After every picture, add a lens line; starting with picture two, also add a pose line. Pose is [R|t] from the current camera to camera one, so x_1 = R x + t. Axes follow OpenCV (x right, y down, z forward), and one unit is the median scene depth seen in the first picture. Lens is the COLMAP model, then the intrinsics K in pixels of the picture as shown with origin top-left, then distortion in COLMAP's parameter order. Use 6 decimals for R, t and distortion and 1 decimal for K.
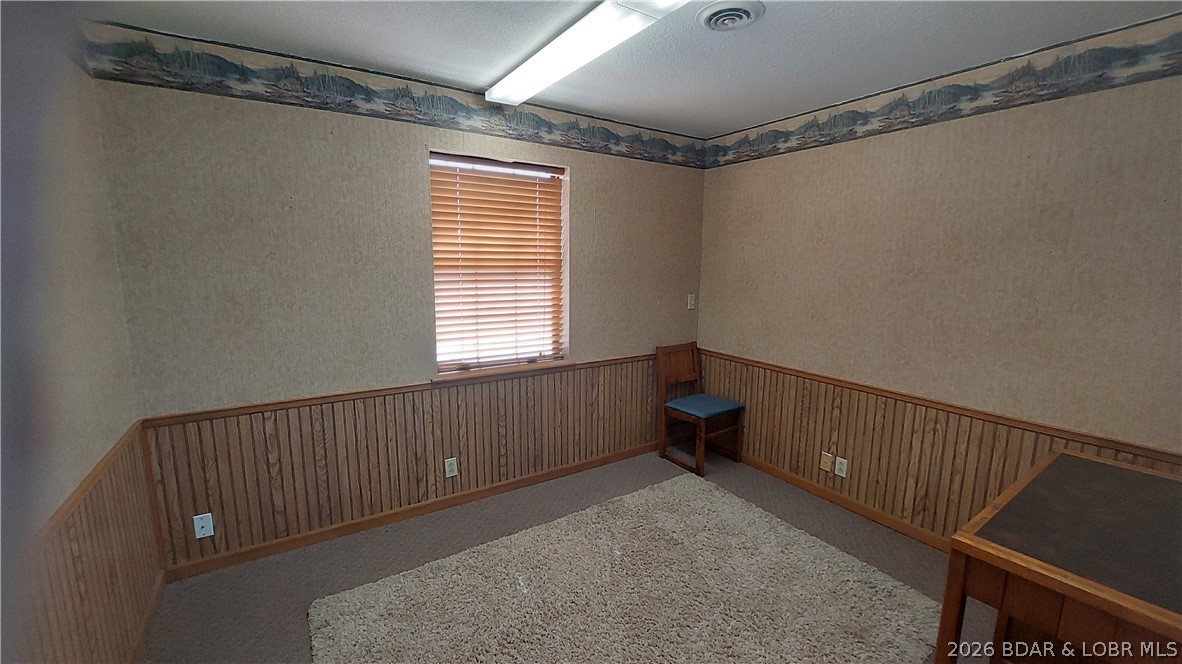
lens RADIAL K [[469.6, 0, 588.7], [0, 469.6, 335.1], [0, 0, 1]] dist [-0.029782, 0.003422]
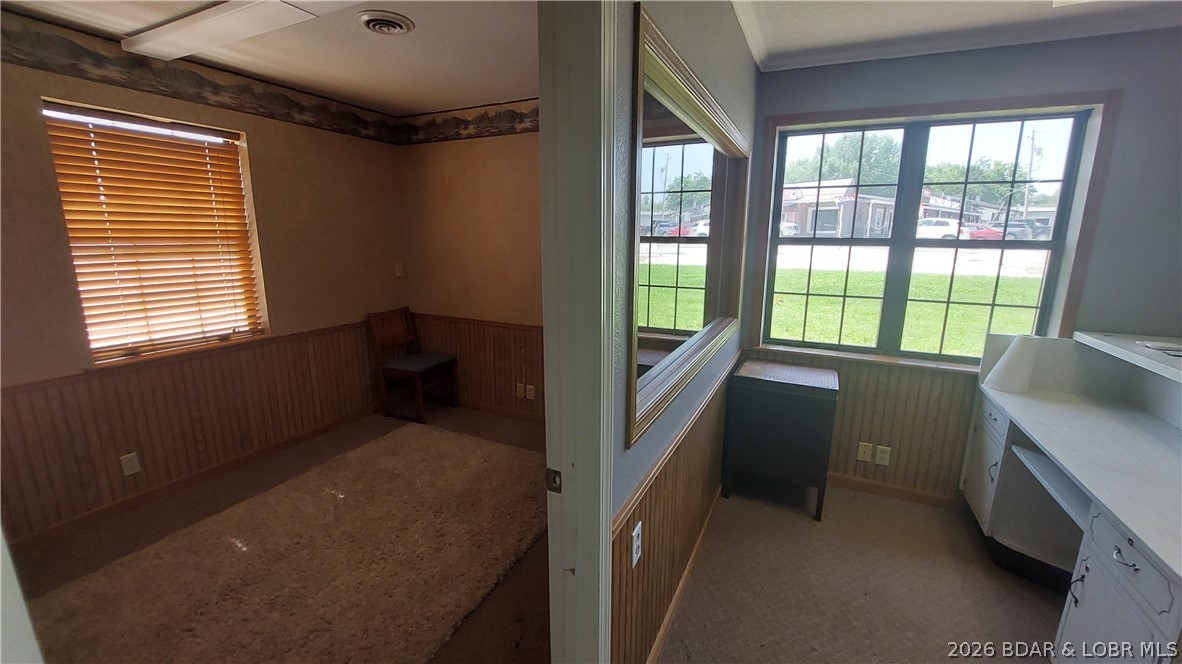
lens RADIAL K [[469.6, 0, 590.7], [0, 469.6, 334.5], [0, 0, 1]] dist [-0.029782, 0.003422]
pose [[0.851272, -0.108077, 0.513474, 0.033490], [0.079291, 0.993817, 0.077727, 0.035379], [-0.518699, -0.025453, 0.854578, -0.188858]]
